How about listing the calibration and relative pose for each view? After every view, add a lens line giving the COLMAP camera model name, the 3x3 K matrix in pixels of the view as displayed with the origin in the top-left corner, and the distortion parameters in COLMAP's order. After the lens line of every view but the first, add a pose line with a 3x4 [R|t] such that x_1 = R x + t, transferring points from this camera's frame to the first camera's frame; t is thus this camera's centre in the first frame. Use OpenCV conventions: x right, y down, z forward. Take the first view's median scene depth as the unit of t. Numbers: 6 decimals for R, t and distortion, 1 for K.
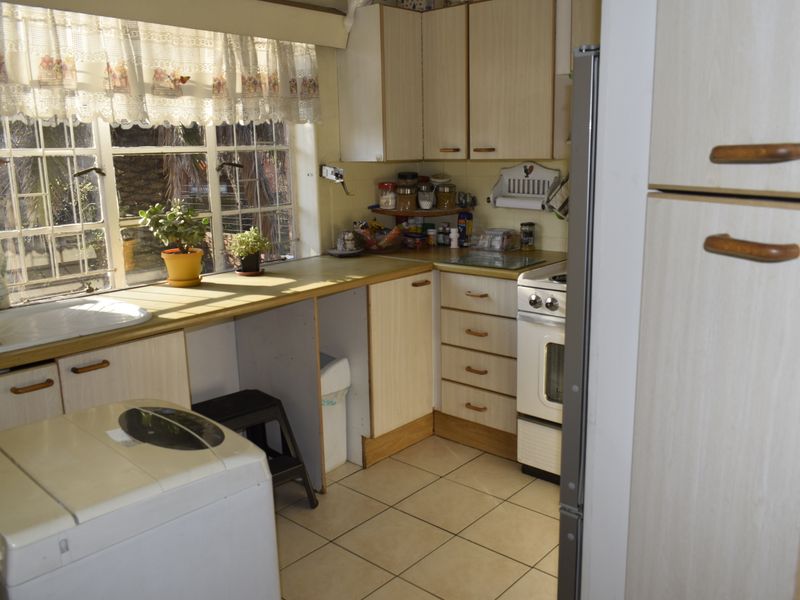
lens RADIAL K [[696.1, 0, 403.2], [0, 696.1, 300.5], [0, 0, 1]] dist [-0.016956, 0.009529]
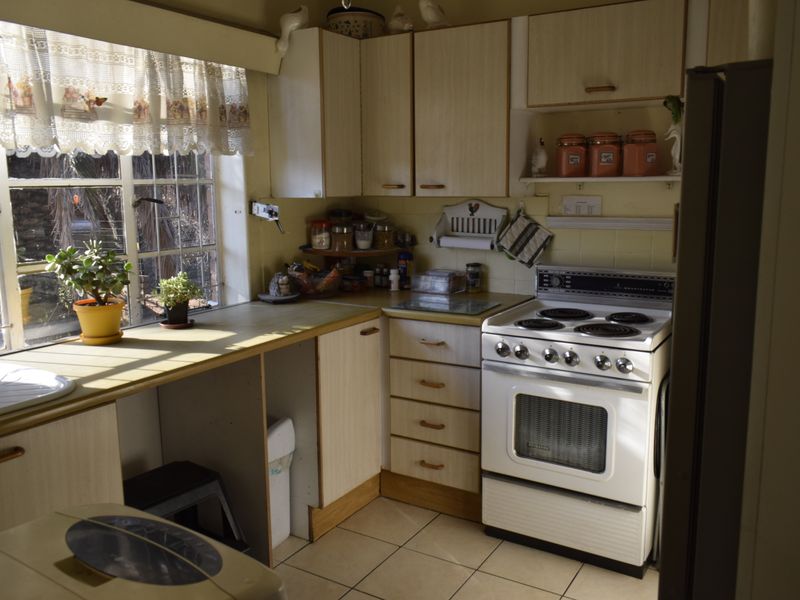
lens RADIAL K [[696.1, 0, 403.2], [0, 696.1, 300.5], [0, 0, 1]] dist [-0.016956, 0.009529]
pose [[0.984481, -0.016971, 0.174666, -0.091673], [0.025445, 0.998599, -0.046390, -0.022075], [-0.173634, 0.050114, 0.983534, 0.098013]]
